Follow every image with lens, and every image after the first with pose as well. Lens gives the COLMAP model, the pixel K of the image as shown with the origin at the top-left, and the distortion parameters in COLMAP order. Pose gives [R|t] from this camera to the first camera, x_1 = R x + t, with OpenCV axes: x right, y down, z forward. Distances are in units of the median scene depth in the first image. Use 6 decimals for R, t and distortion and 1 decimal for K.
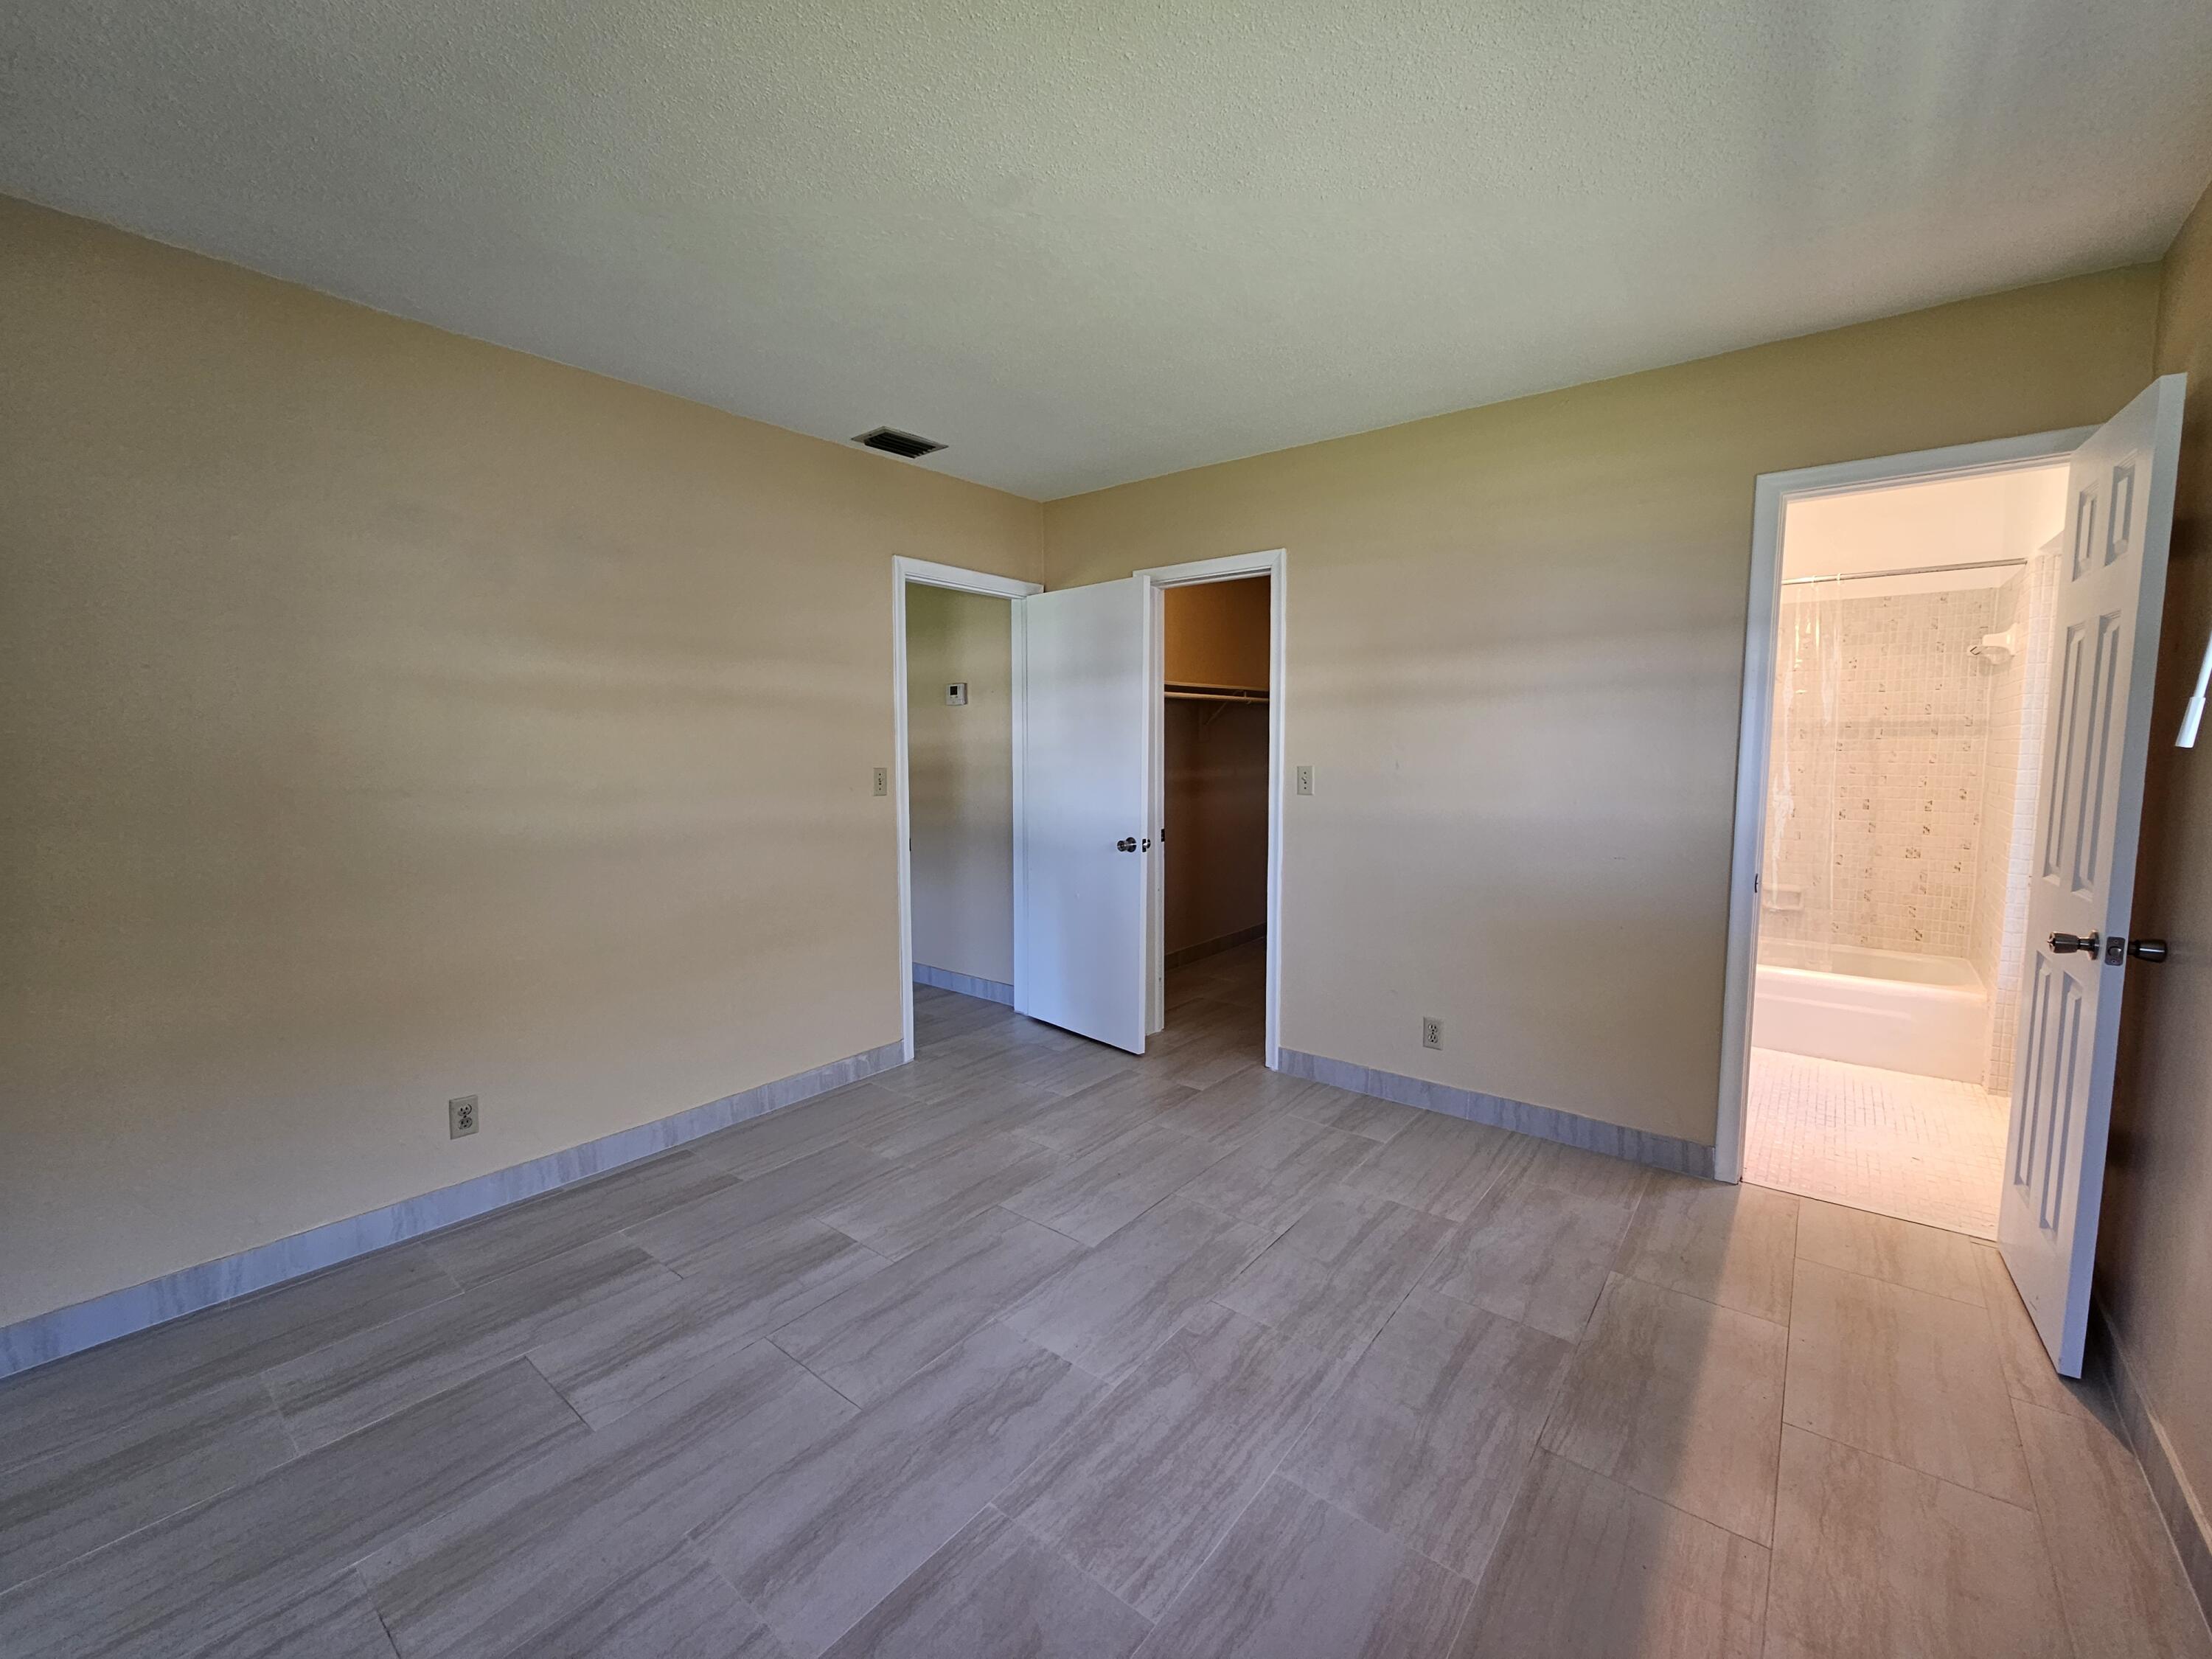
lens RADIAL K [[905.9, 0, 1100.9], [0, 905.9, 824.5], [0, 0, 1]] dist [0.001857, -0.003038]
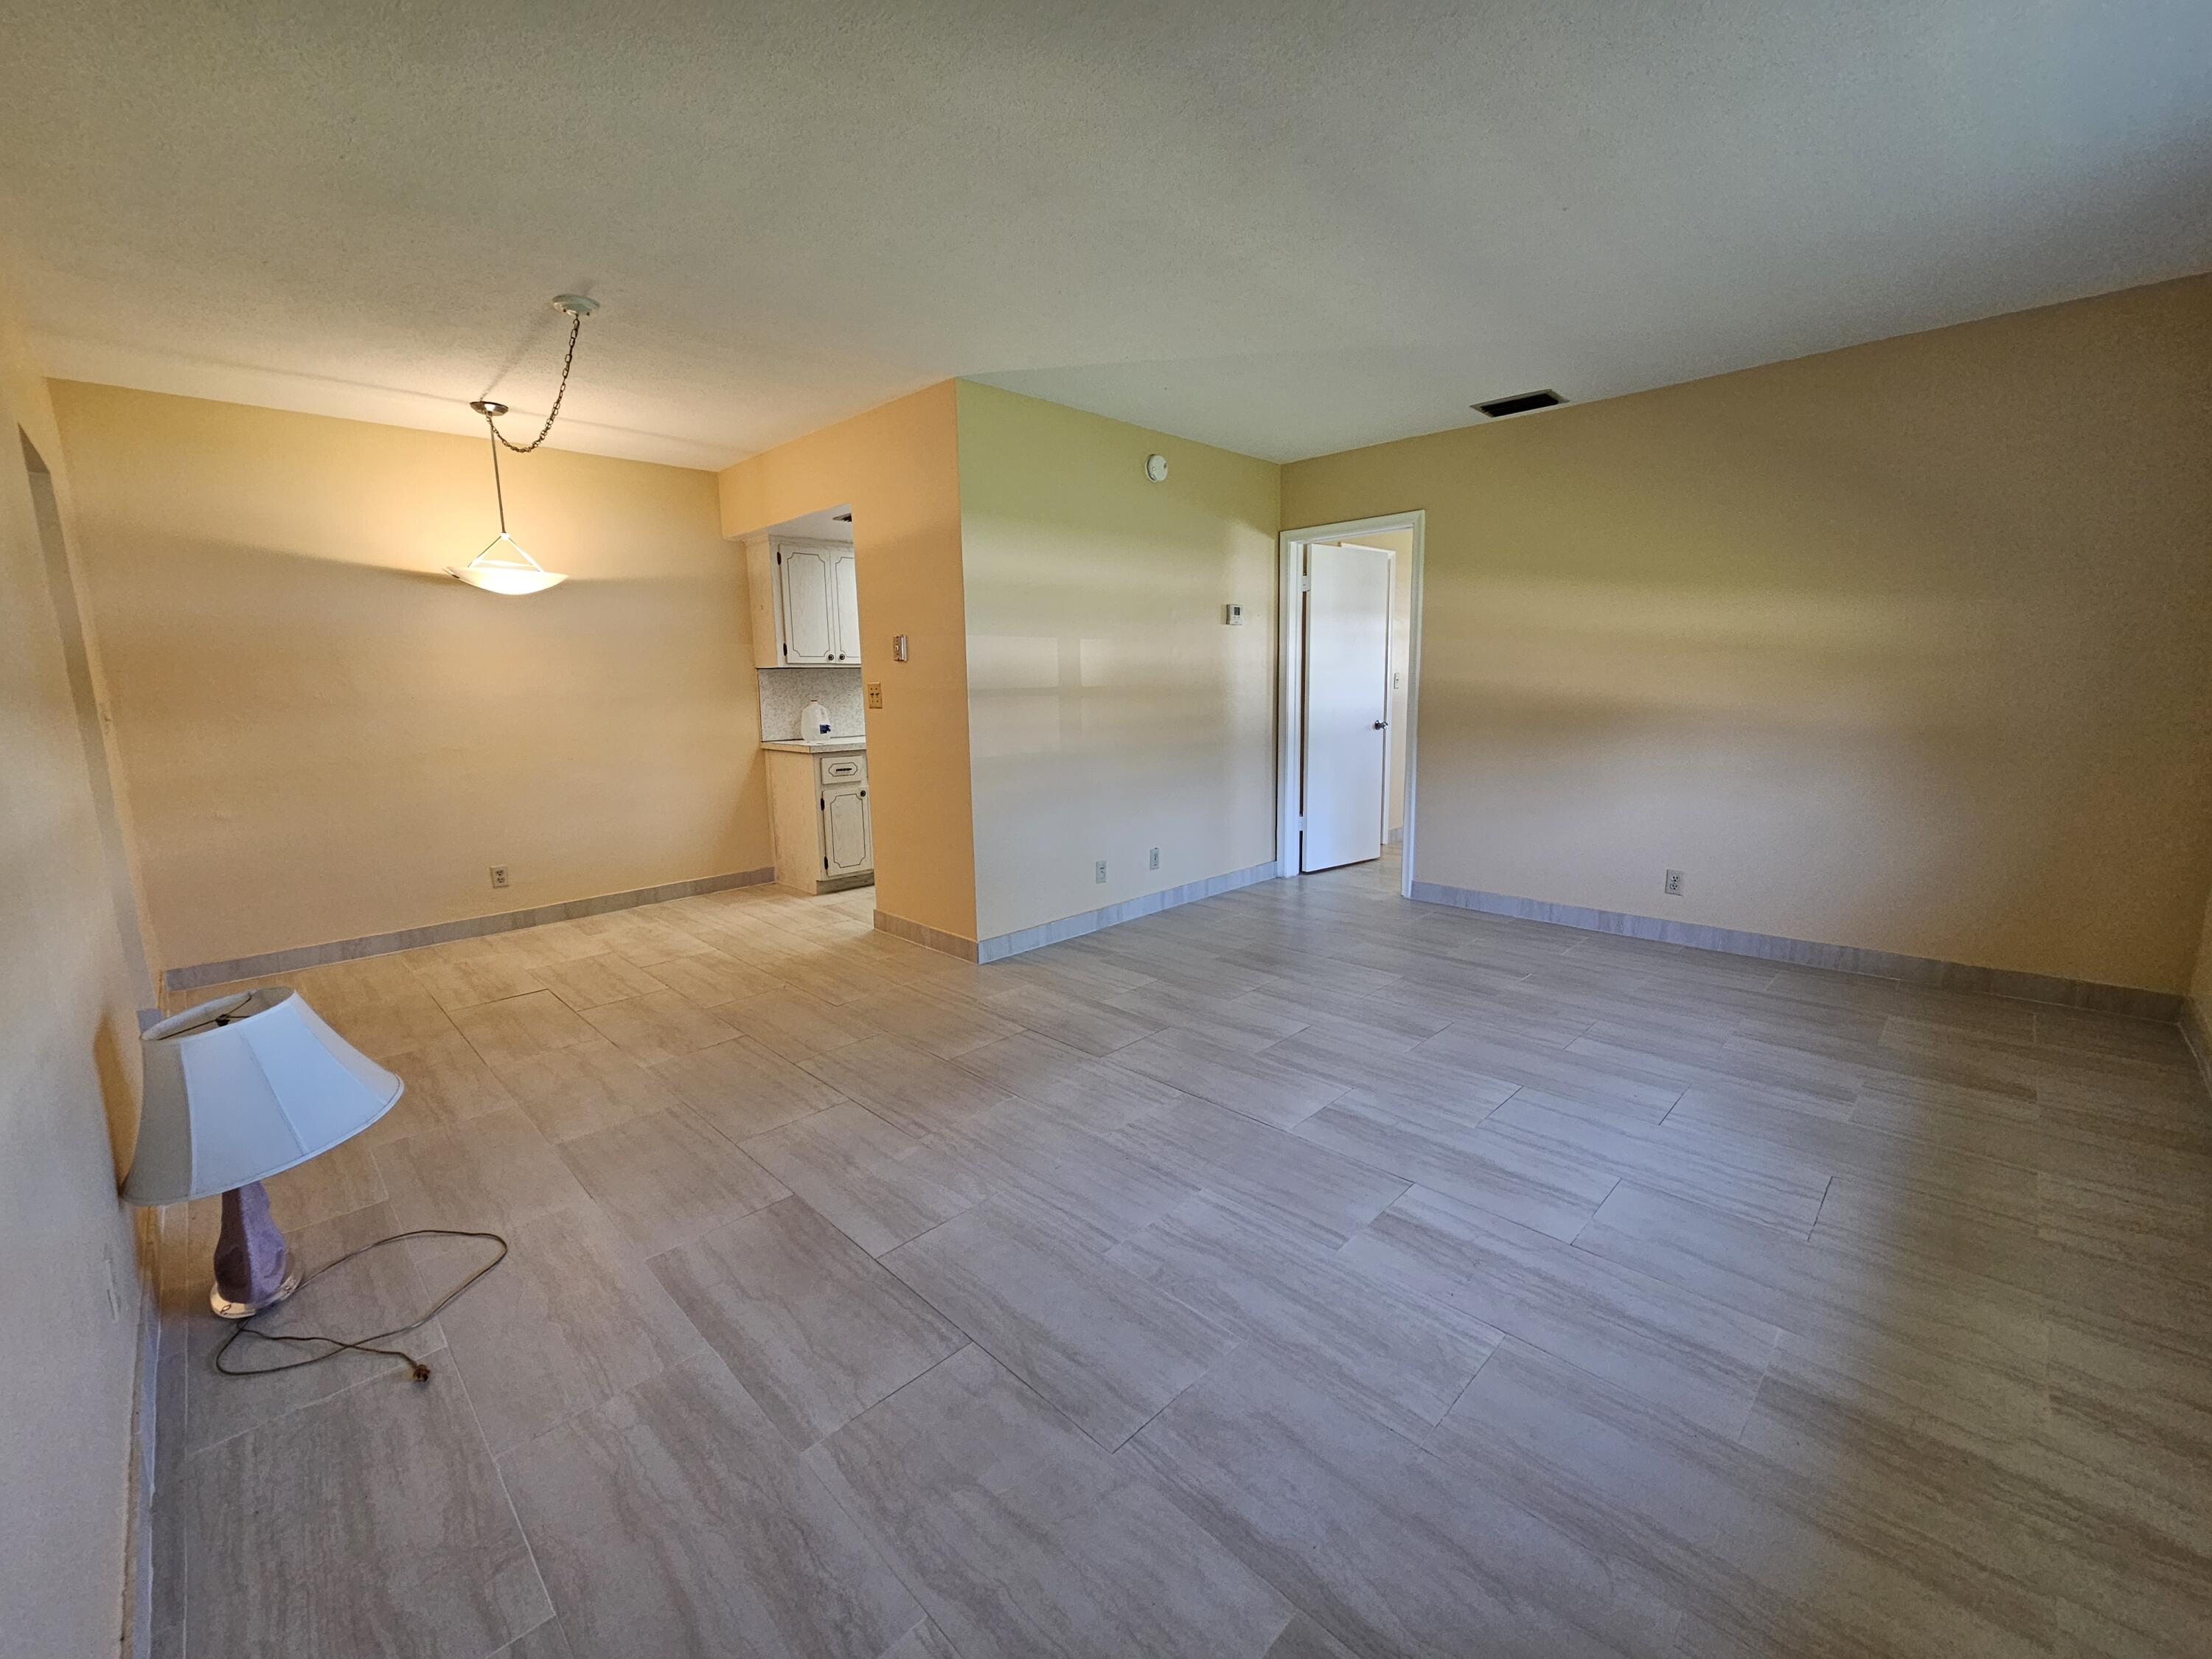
lens RADIAL K [[910.2, 0, 1105.6], [0, 910.2, 822.0], [0, 0, 1]] dist [0.000499, 0.000163]
pose [[0.095091, -0.164361, 0.981806, -1.301474], [0.098588, 0.982981, 0.155010, -0.082617], [-0.990575, 0.082055, 0.109677, 1.086189]]
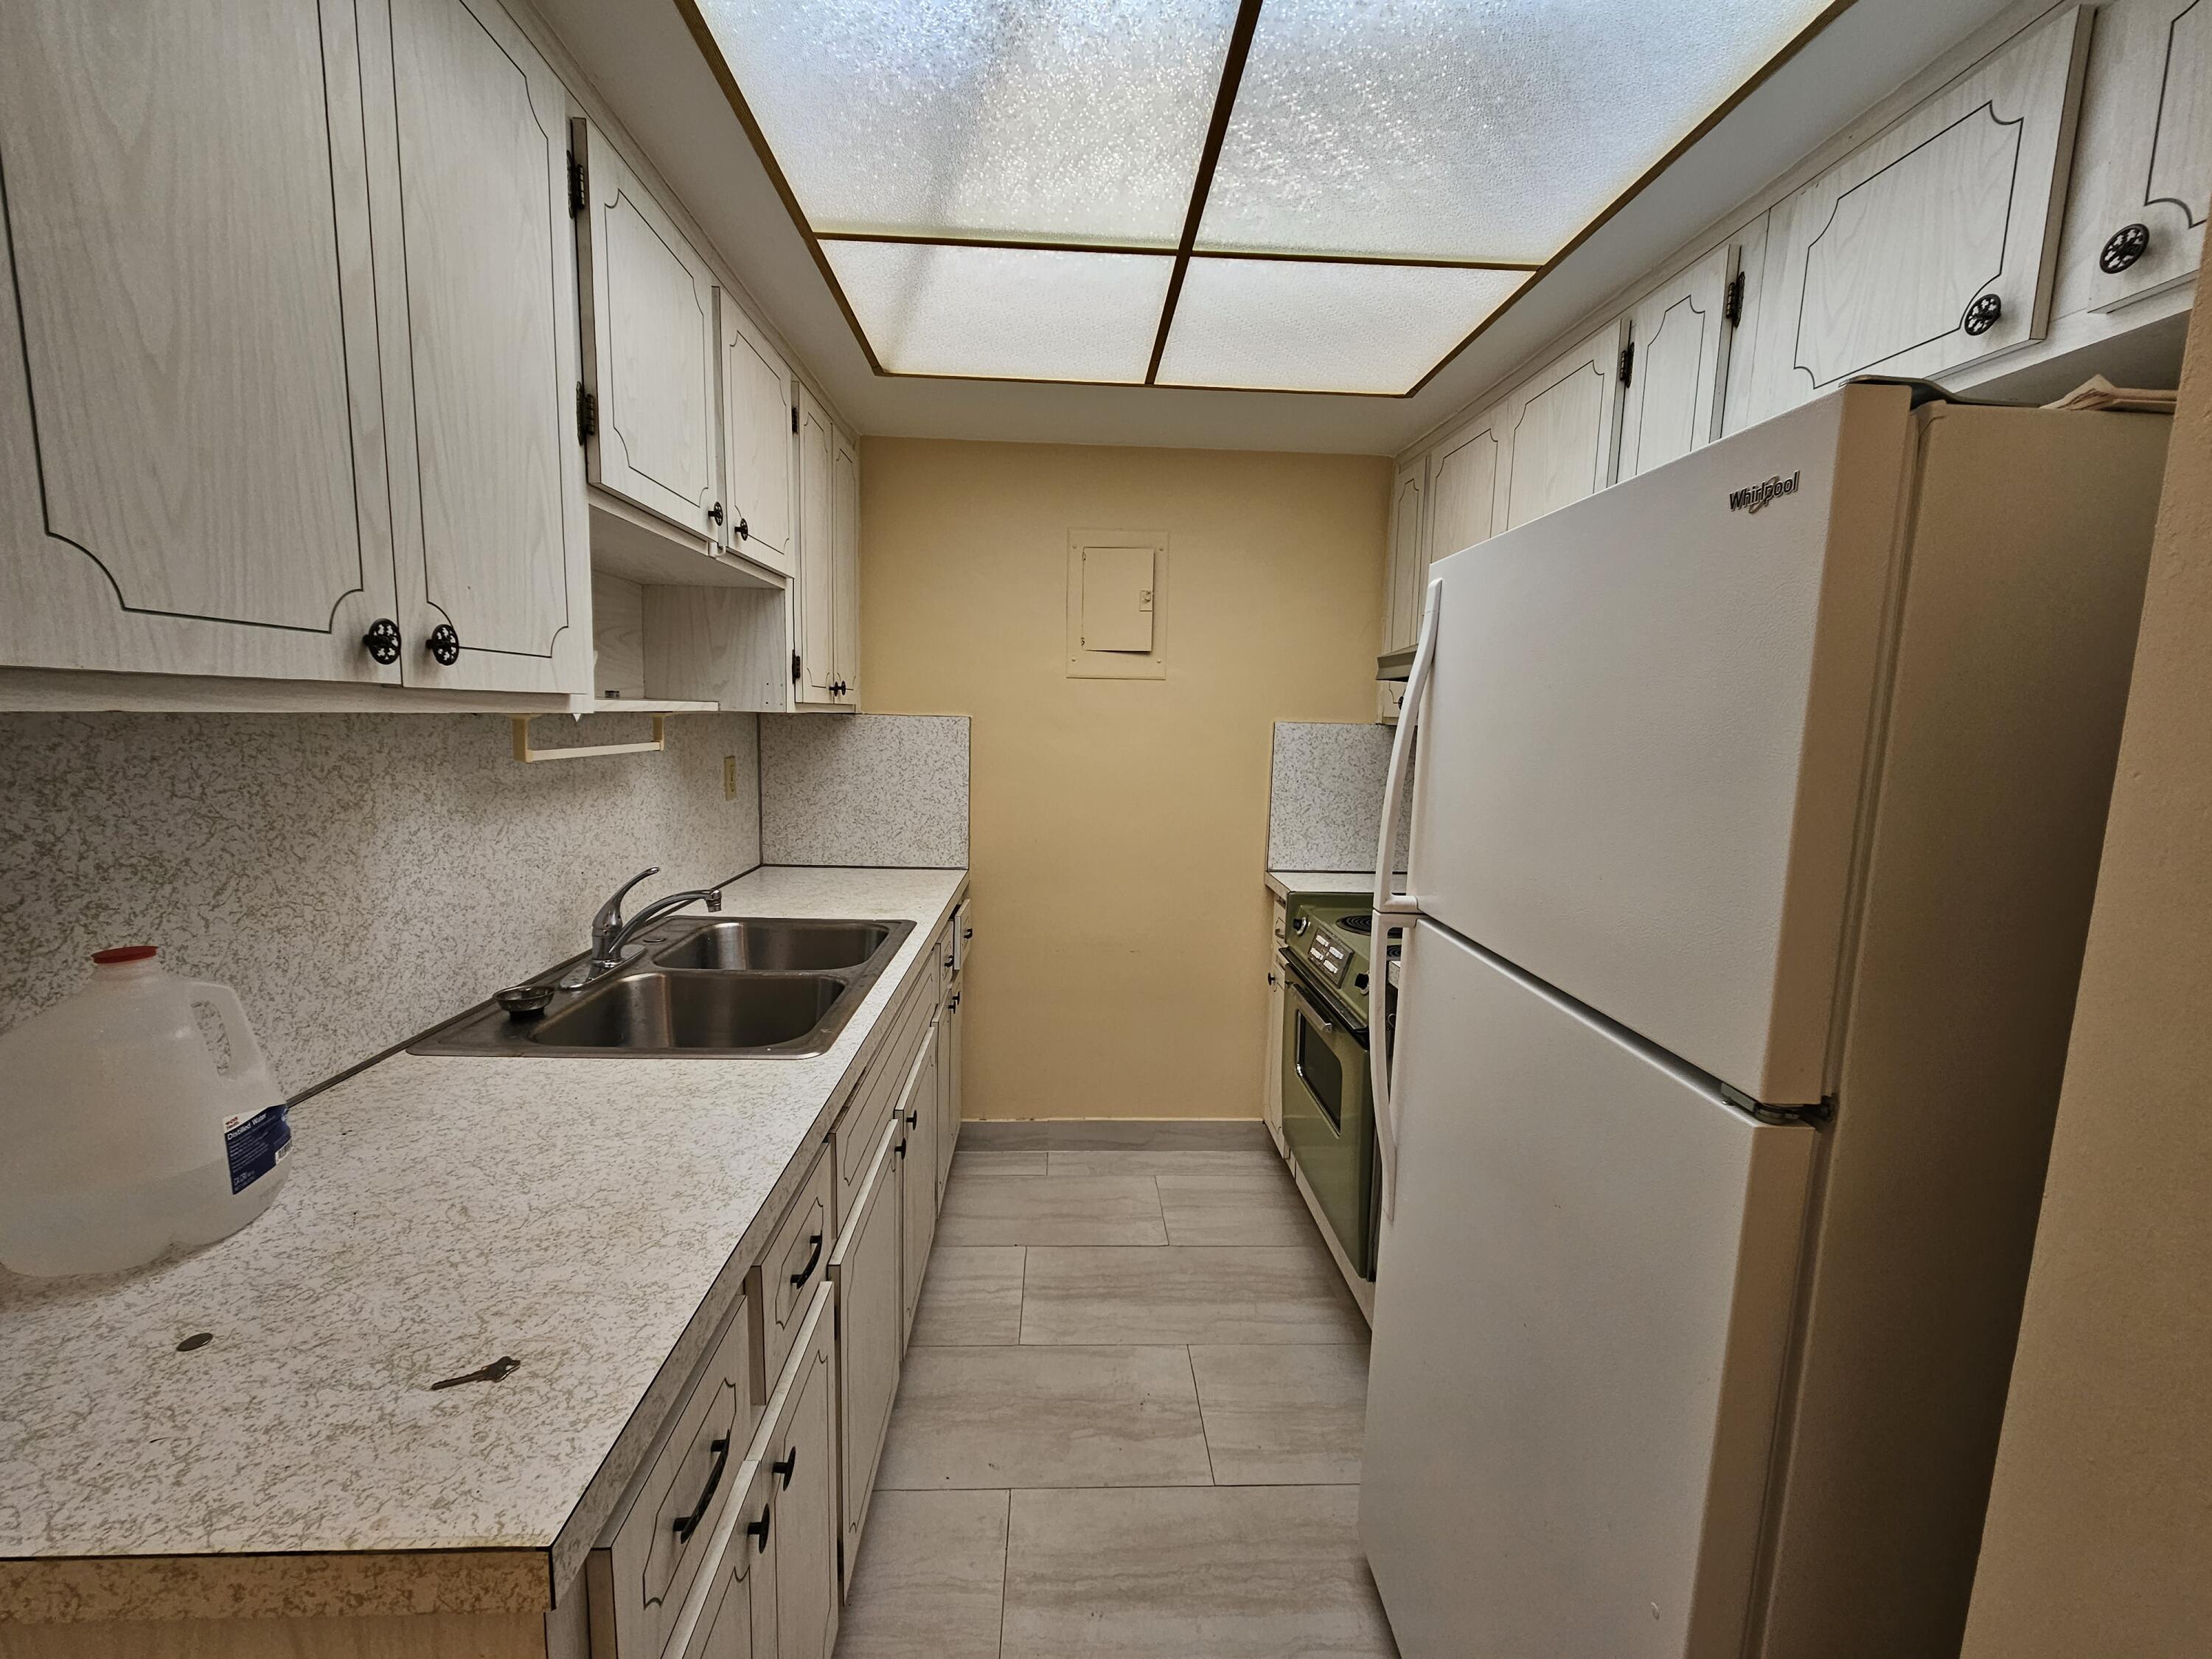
lens RADIAL K [[905.9, 0, 1100.9], [0, 905.9, 824.5], [0, 0, 1]] dist [0.001857, -0.003038]
pose [[-0.663108, -0.110422, 0.740334, 0.327804], [0.035781, 0.983252, 0.178702, -0.175417], [-0.747668, 0.144989, -0.648052, 1.901909]]
